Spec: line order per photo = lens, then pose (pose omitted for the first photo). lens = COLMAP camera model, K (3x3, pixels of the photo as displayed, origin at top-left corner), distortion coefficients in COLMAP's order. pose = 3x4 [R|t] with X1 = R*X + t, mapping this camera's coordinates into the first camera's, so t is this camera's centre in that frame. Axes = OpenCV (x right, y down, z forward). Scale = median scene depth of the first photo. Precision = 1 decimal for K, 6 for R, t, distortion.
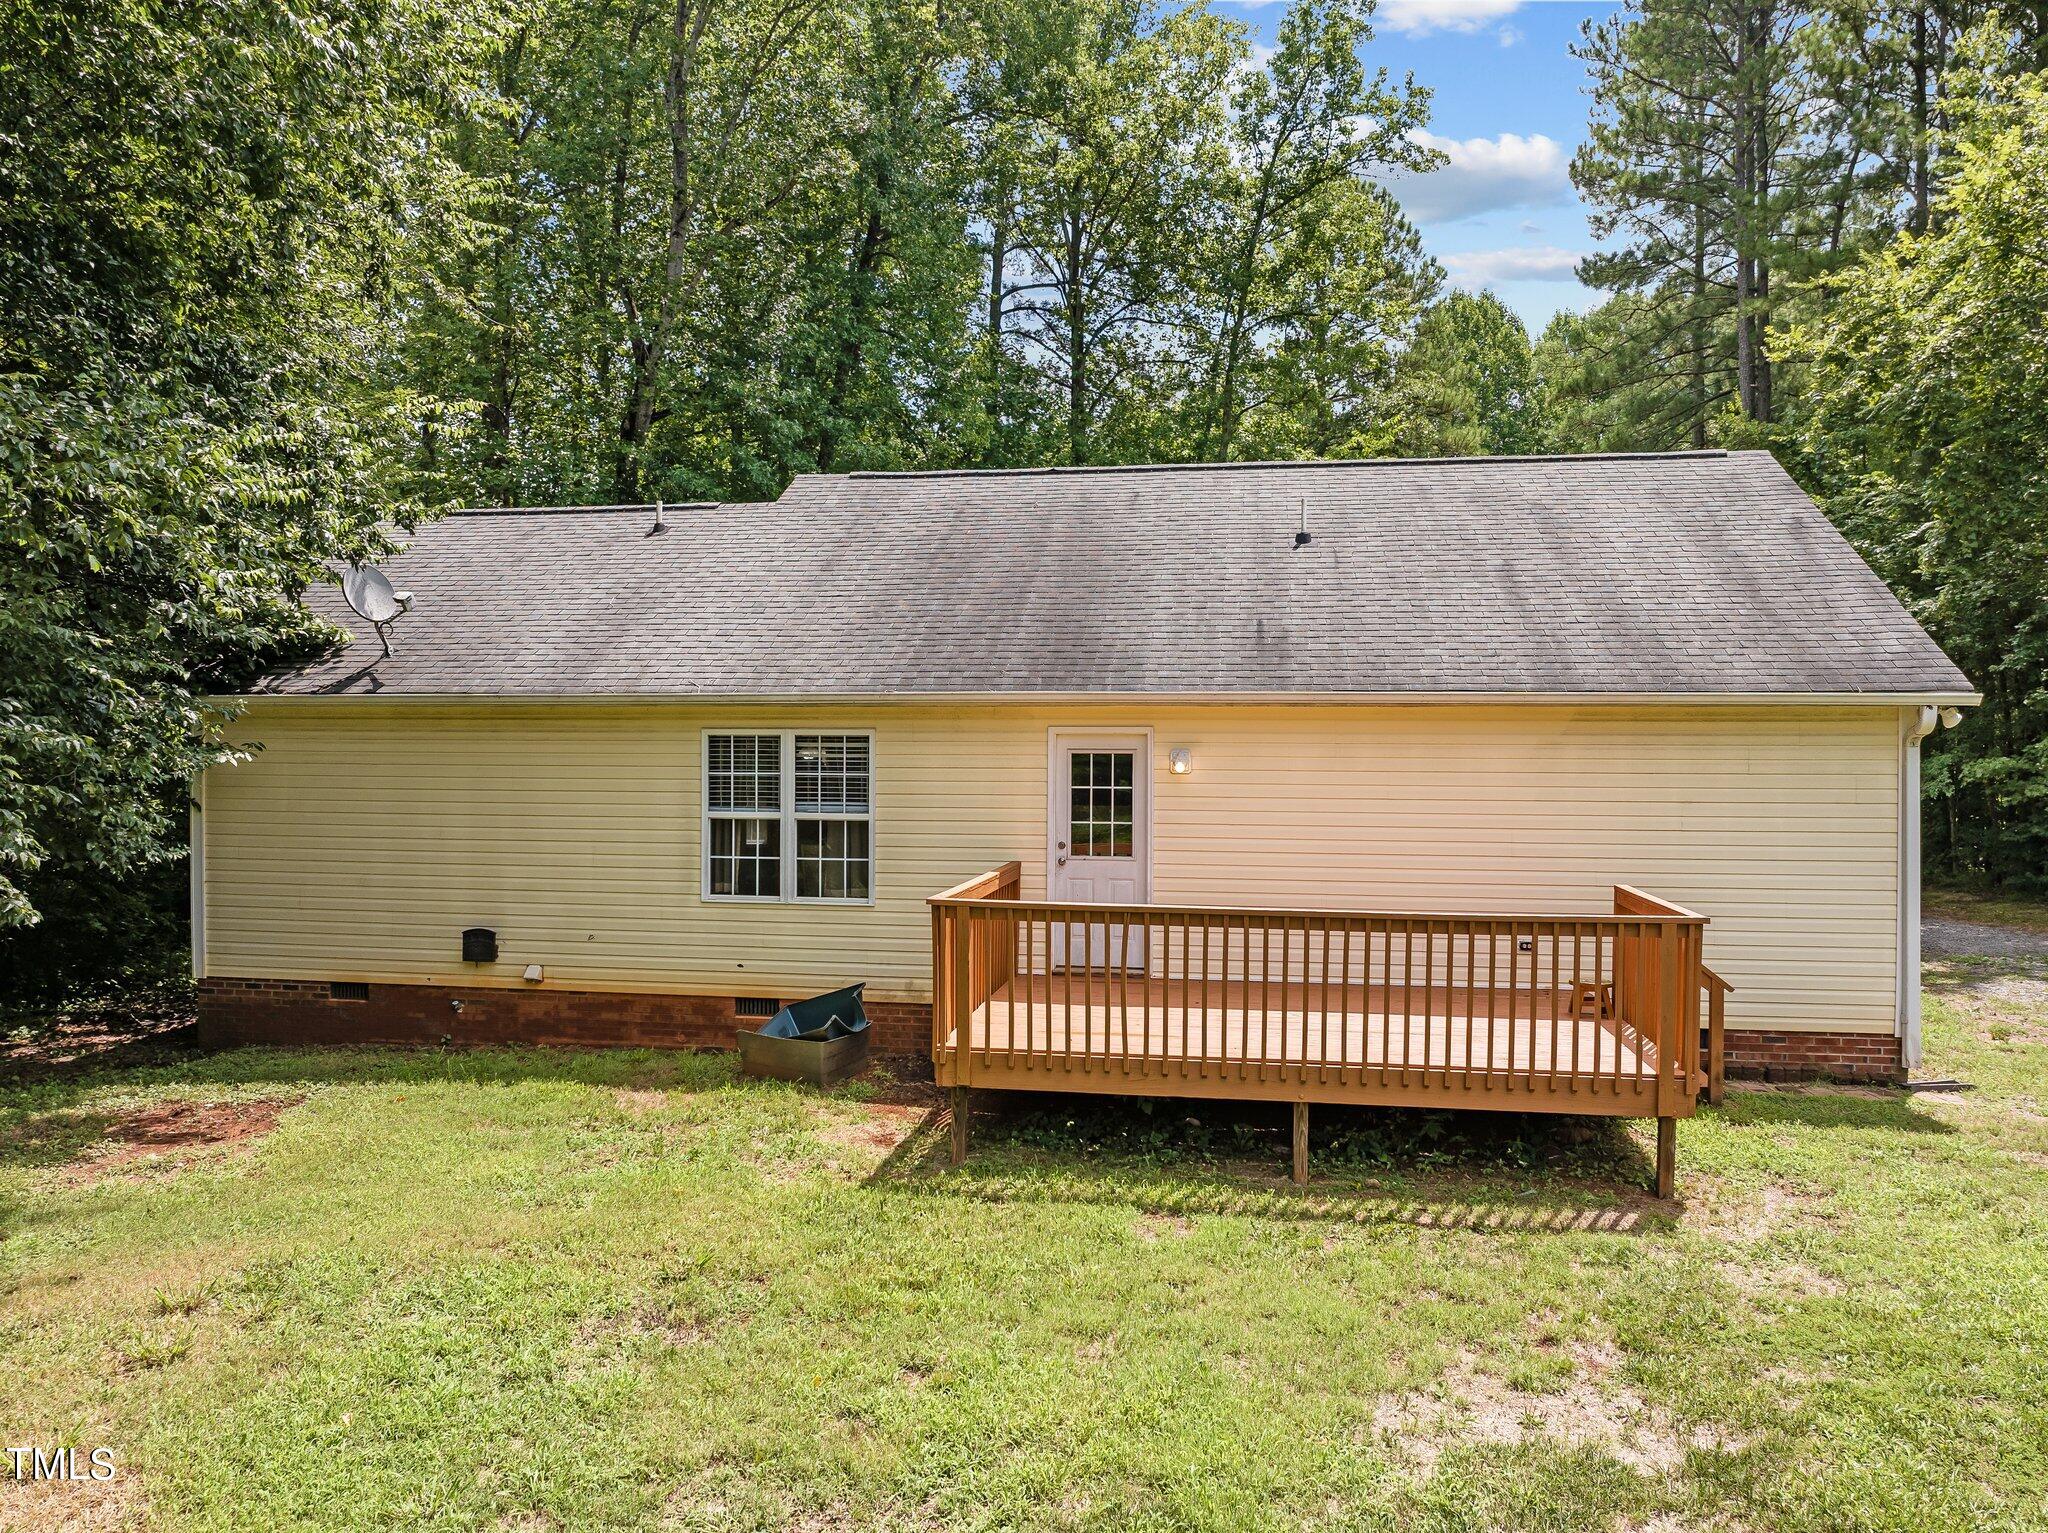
lens RADIAL K [[1462.9, 0, 1024.0], [0, 1462.9, 766.5], [0, 0, 1]] dist [-0.024695, 0.002508]
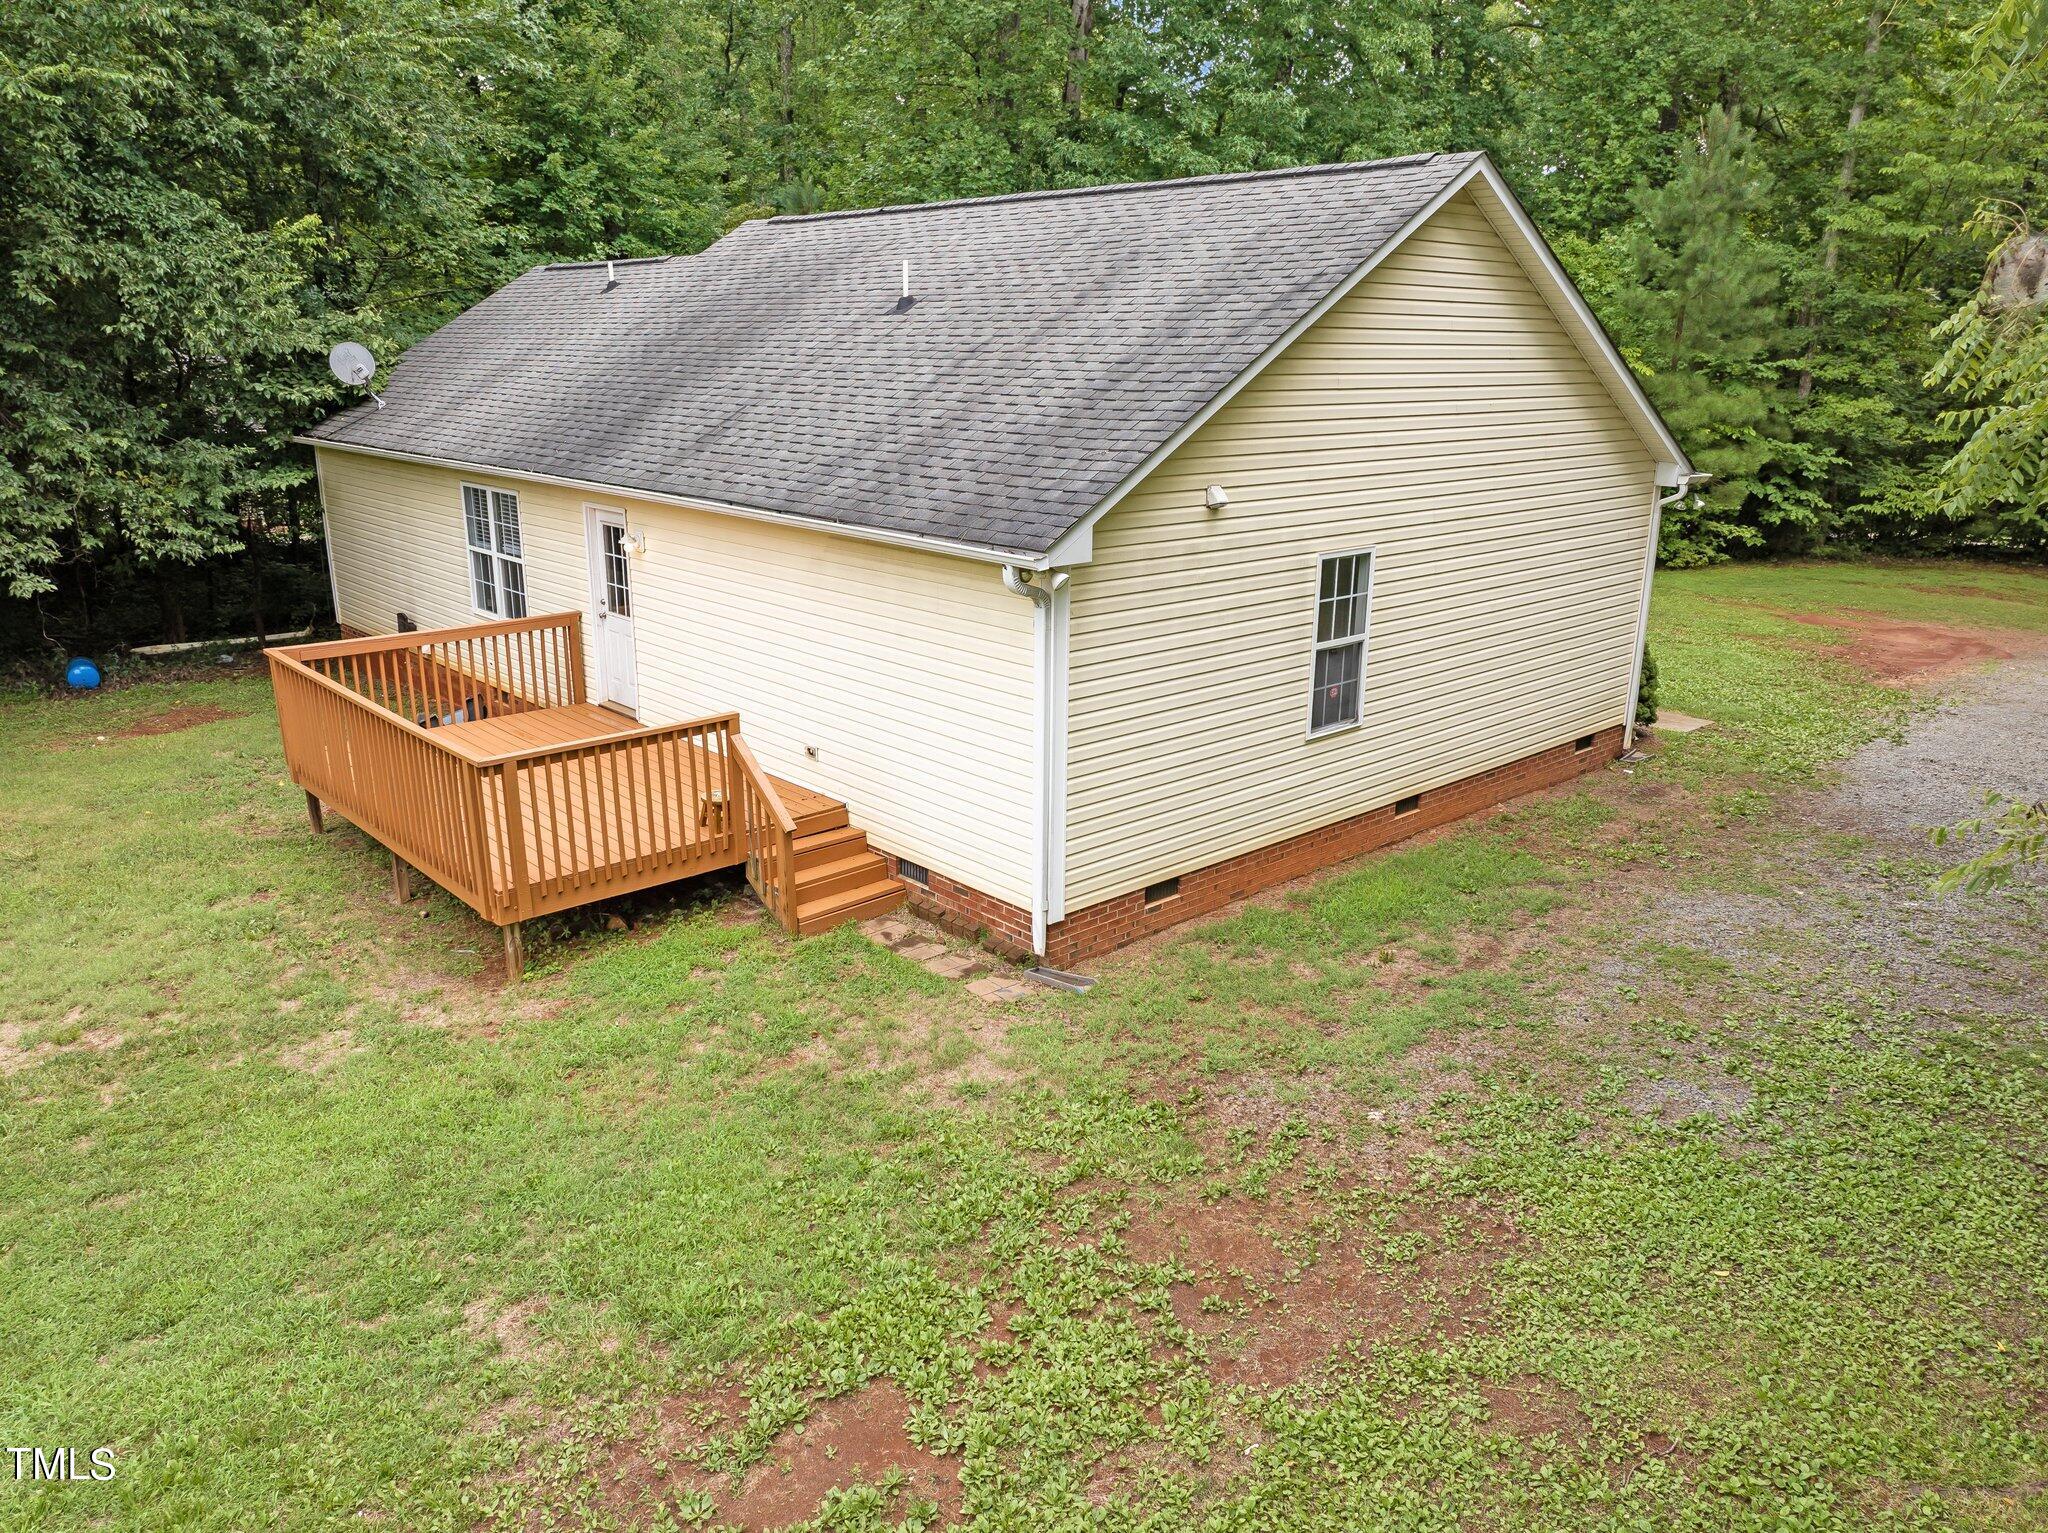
lens RADIAL K [[1458.0, 0, 1026.6], [0, 1458.0, 799.3], [0, 0, 1]] dist [-0.033378, -0.000072]
pose [[0.785956, 0.188868, -0.588729, 1.000022], [-0.013222, 0.957118, 0.289398, -0.136165], [0.618141, -0.219670, 0.754749, 0.277470]]
